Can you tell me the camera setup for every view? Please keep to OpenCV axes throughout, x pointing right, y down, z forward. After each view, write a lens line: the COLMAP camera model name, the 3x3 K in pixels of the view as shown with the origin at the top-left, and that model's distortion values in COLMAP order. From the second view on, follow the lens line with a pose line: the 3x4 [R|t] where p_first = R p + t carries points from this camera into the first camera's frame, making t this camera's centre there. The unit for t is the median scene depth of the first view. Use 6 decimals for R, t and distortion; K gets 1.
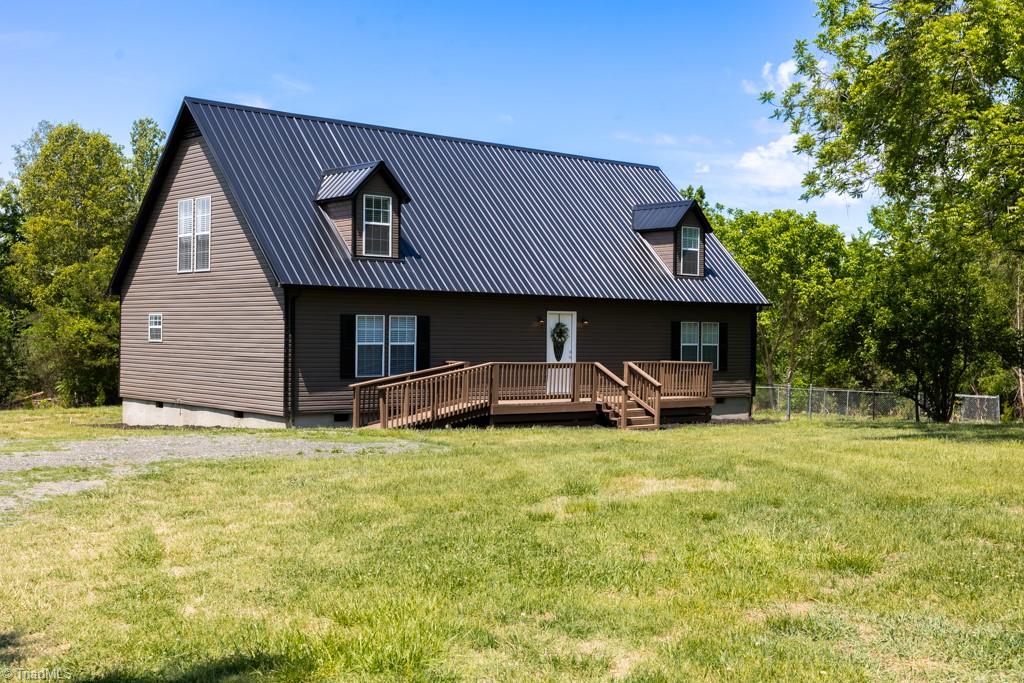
lens RADIAL K [[1184.9, 0, 520.2], [0, 1184.9, 341.4], [0, 0, 1]] dist [-0.088026, 0.000000]
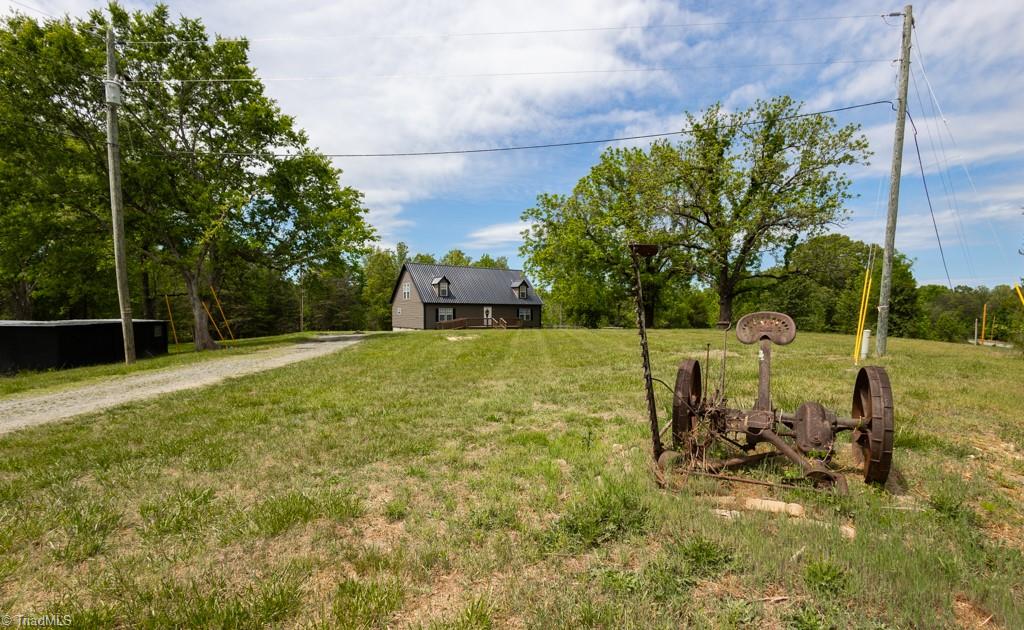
lens RADIAL K [[461.5, 0, 514.3], [0, 461.5, 320.5], [0, 0, 1]] dist [-0.000503, -0.000021]
pose [[0.996613, -0.008545, -0.081785, 0.281586], [0.009524, 0.999887, 0.011593, 0.007631], [0.081676, -0.012333, 0.996583, -0.749854]]
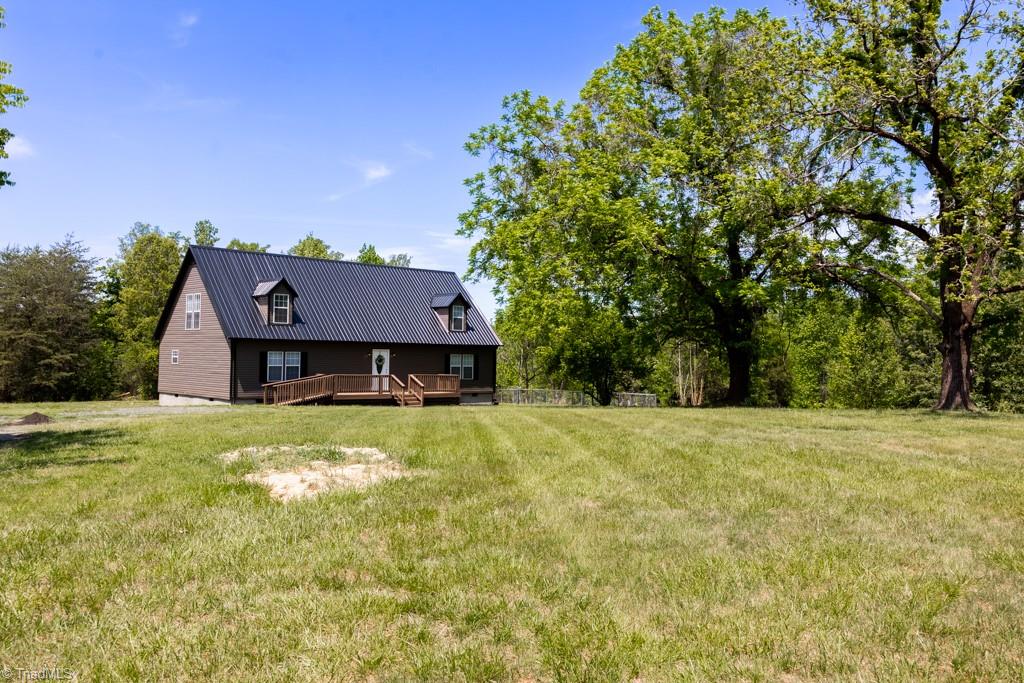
lens RADIAL K [[798.8, 0, 505.5], [0, 798.8, 333.3], [0, 0, 1]] dist [0.004772, 0.007619]
pose [[0.999441, 0.004018, 0.033180, 0.204031], [-0.002807, 0.999331, -0.036459, -0.003928], [-0.033304, 0.036345, 0.998784, -0.373730]]
